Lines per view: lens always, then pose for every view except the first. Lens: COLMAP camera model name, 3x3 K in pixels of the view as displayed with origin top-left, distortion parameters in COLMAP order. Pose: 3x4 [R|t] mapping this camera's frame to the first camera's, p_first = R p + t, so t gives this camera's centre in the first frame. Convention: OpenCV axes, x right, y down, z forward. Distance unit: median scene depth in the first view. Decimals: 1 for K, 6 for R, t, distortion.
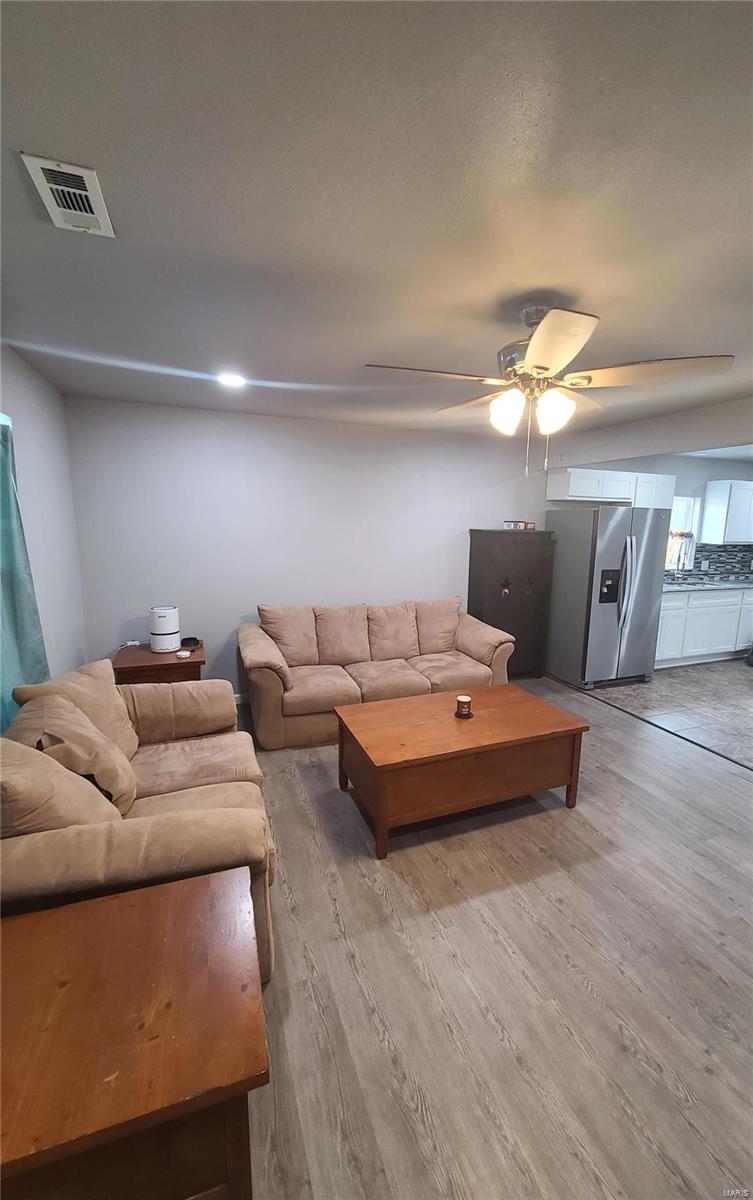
lens RADIAL K [[499.8, 0, 407.5], [0, 499.8, 602.5], [0, 0, 1]] dist [-0.000067, 0.000002]
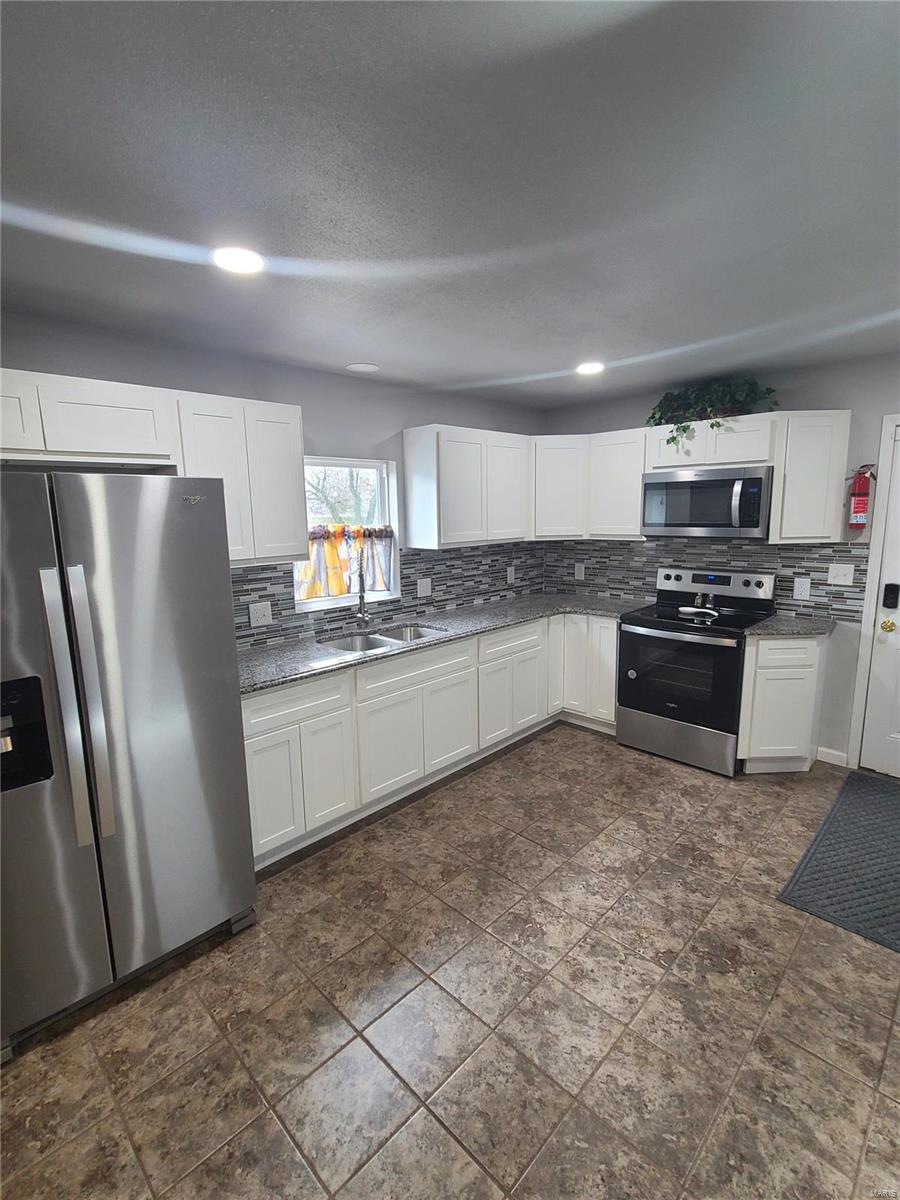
lens RADIAL K [[555.0, 0, 450.0], [0, 555.0, 600.0], [0, 0, 1]] dist [-0.001745, -0.001247]
pose [[0.924810, -0.103142, 0.366182, 0.408217], [0.104446, 0.994397, 0.016306, -0.068979], [-0.365812, 0.023166, 0.930401, 0.441908]]
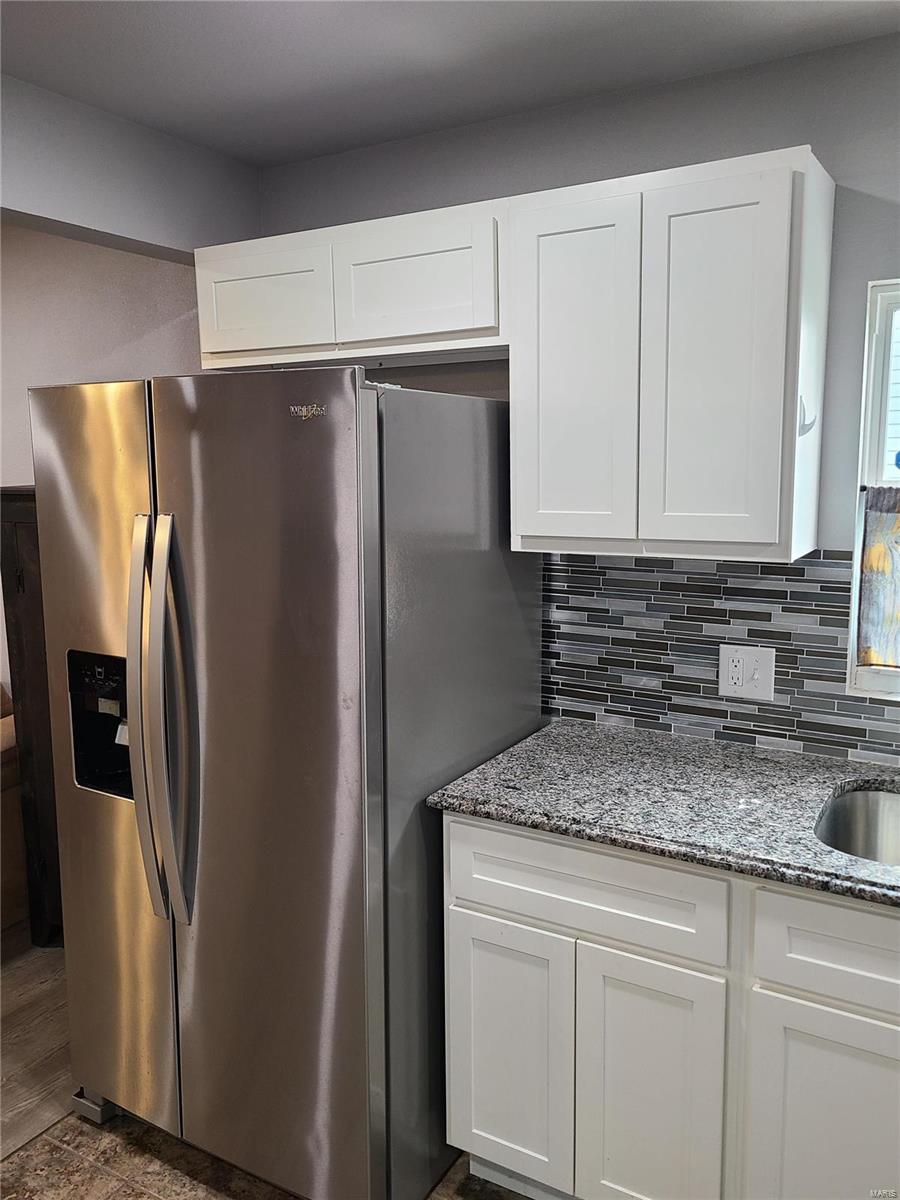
lens RADIAL K [[946.9, 0, 450.0], [0, 946.9, 600.0], [0, 0, 1]] dist [0.043736, -0.000016]
pose [[0.591401, 0.088357, -0.801522, 0.646518], [-0.107500, 0.993745, 0.030229, -0.091696], [0.799180, 0.068286, 0.597201, 0.647023]]
